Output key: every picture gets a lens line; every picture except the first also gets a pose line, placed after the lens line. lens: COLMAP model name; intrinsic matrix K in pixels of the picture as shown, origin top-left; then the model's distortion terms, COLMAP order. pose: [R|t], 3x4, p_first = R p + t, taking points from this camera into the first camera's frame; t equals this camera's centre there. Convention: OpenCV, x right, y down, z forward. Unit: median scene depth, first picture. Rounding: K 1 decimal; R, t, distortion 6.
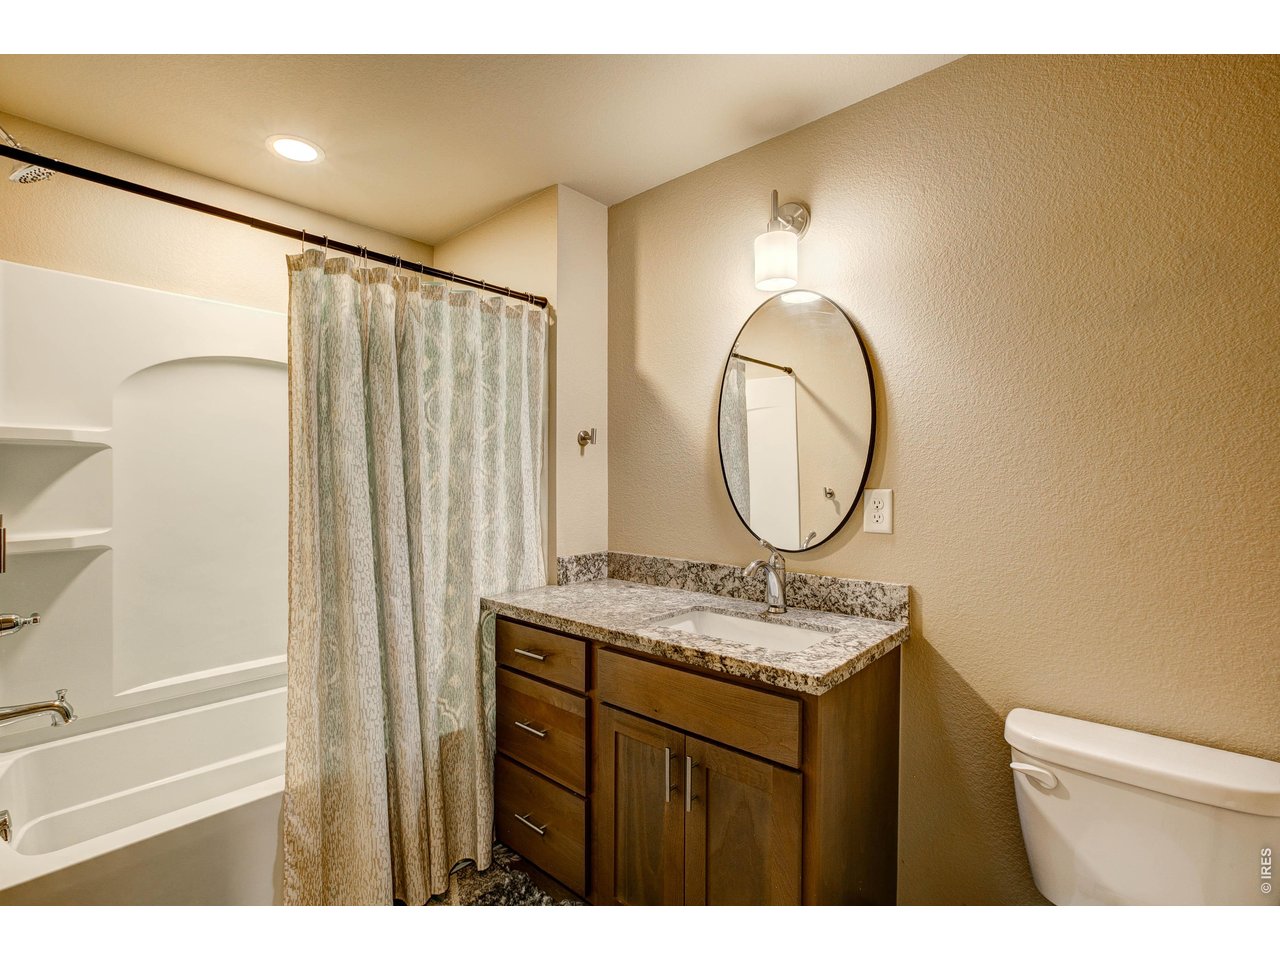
lens RADIAL K [[587.7, 0, 640.0], [0, 587.7, 480.0], [0, 0, 1]] dist [-0.037717, 0.013154]
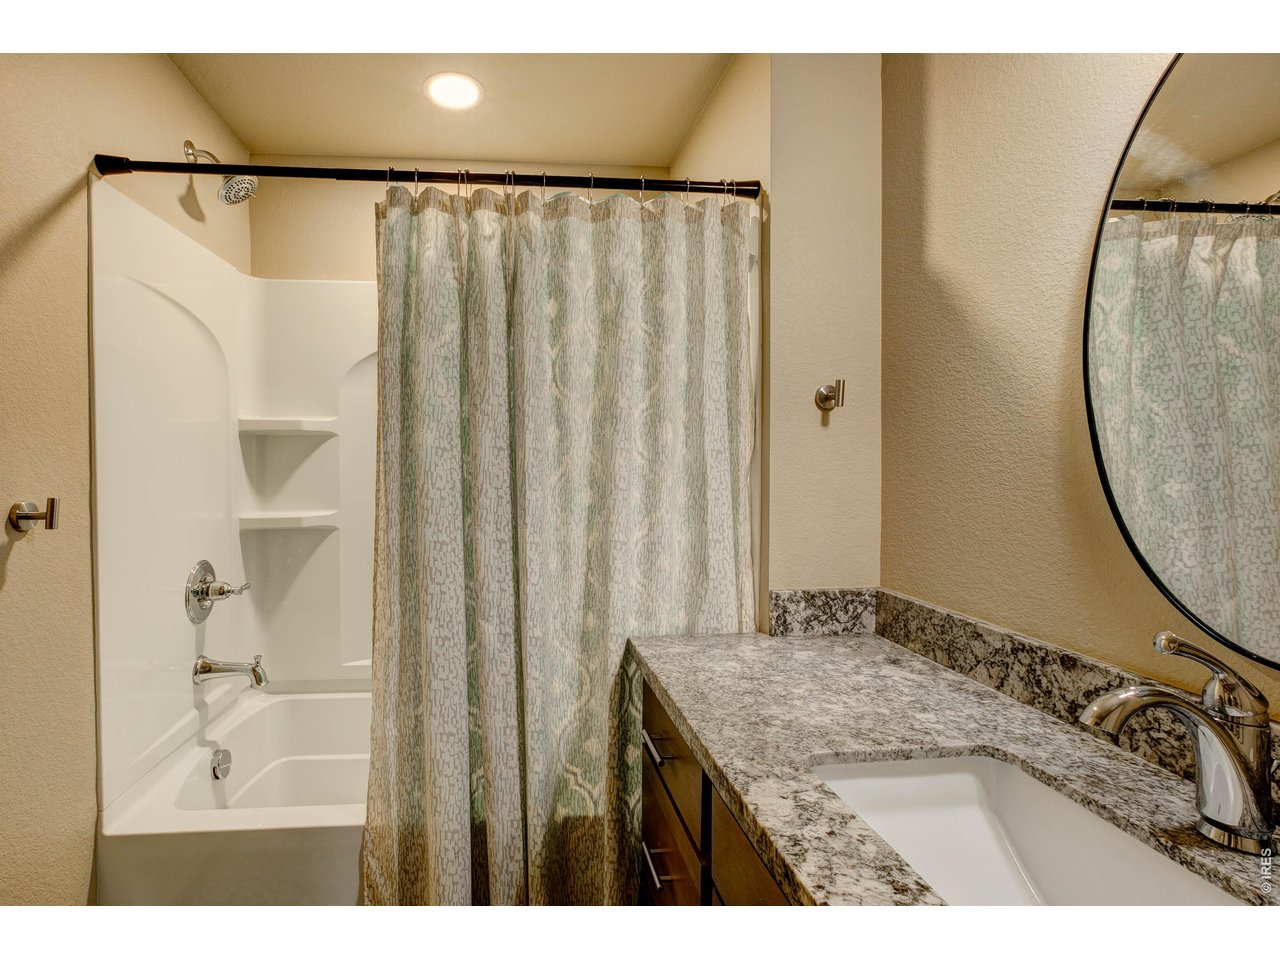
lens RADIAL K [[627.1, 0, 564.3], [0, 627.1, 472.1], [0, 0, 1]] dist [-0.044272, 0.020025]
pose [[0.722209, 0.009696, -0.691607, 0.180436], [-0.001580, 0.999922, 0.012369, -0.002477], [0.691673, -0.007840, 0.722168, 0.418747]]
